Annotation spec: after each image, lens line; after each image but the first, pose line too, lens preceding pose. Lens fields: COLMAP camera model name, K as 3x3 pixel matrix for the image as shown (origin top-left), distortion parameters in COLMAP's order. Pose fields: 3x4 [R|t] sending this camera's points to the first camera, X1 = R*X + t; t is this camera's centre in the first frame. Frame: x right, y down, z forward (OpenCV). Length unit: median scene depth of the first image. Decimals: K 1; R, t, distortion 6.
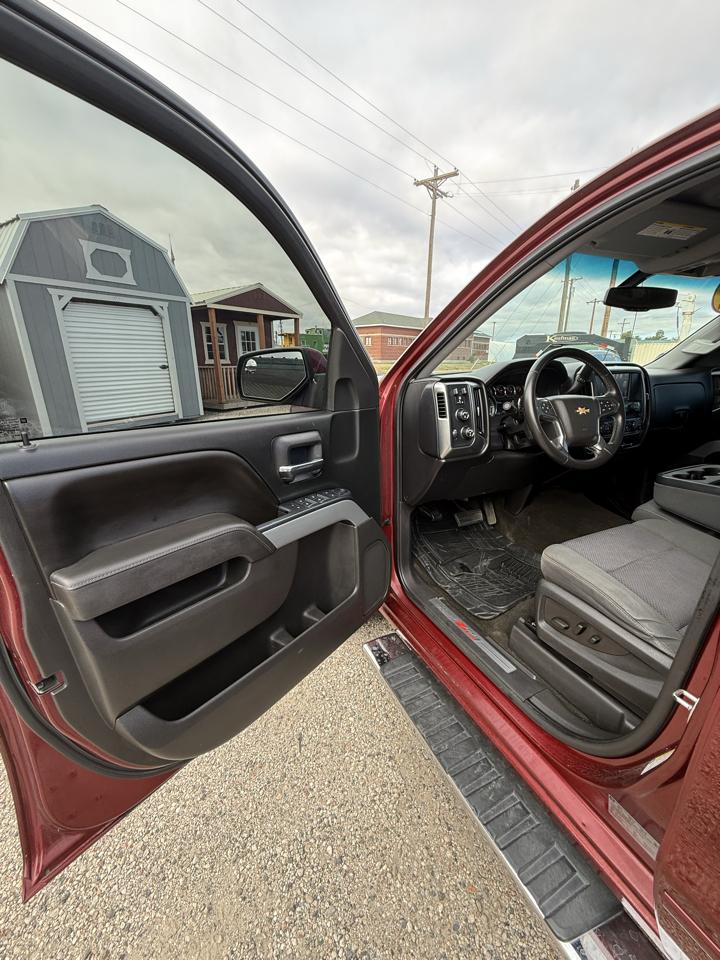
lens RADIAL K [[382.7, 0, 360.0], [0, 382.7, 480.0], [0, 0, 1]] dist [-0.000867, 0.000189]
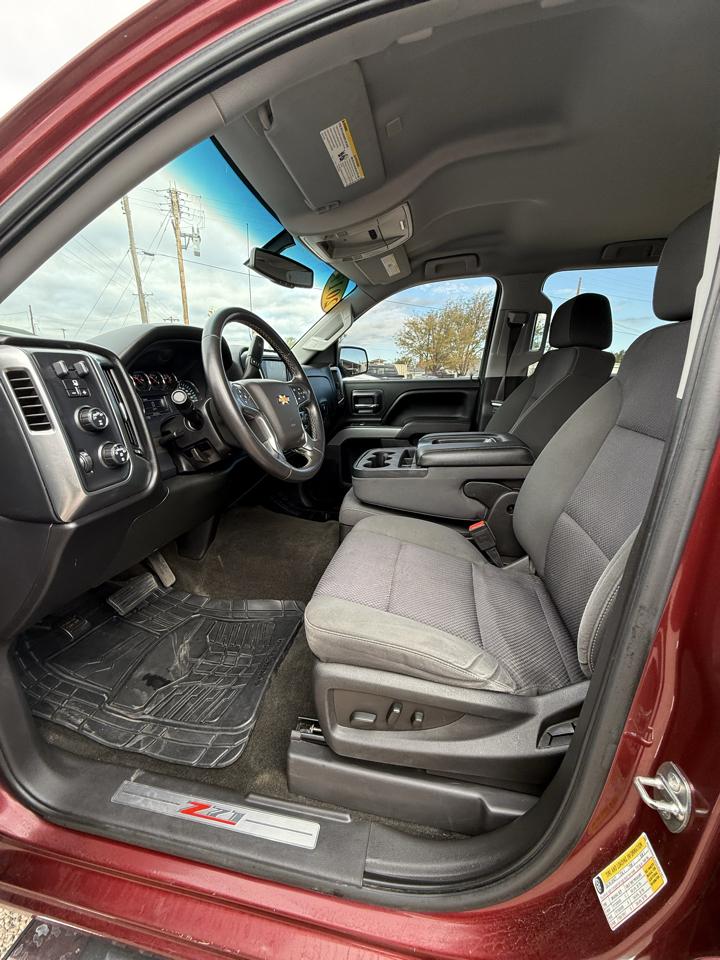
lens RADIAL K [[382.7, 0, 360.0], [0, 382.7, 480.0], [0, 0, 1]] dist [-0.000867, 0.000189]
pose [[0.584327, -0.204283, 0.785385, 0.077535], [0.231740, 0.969503, 0.079758, -0.060133], [-0.777726, 0.135400, 0.613847, 0.470440]]
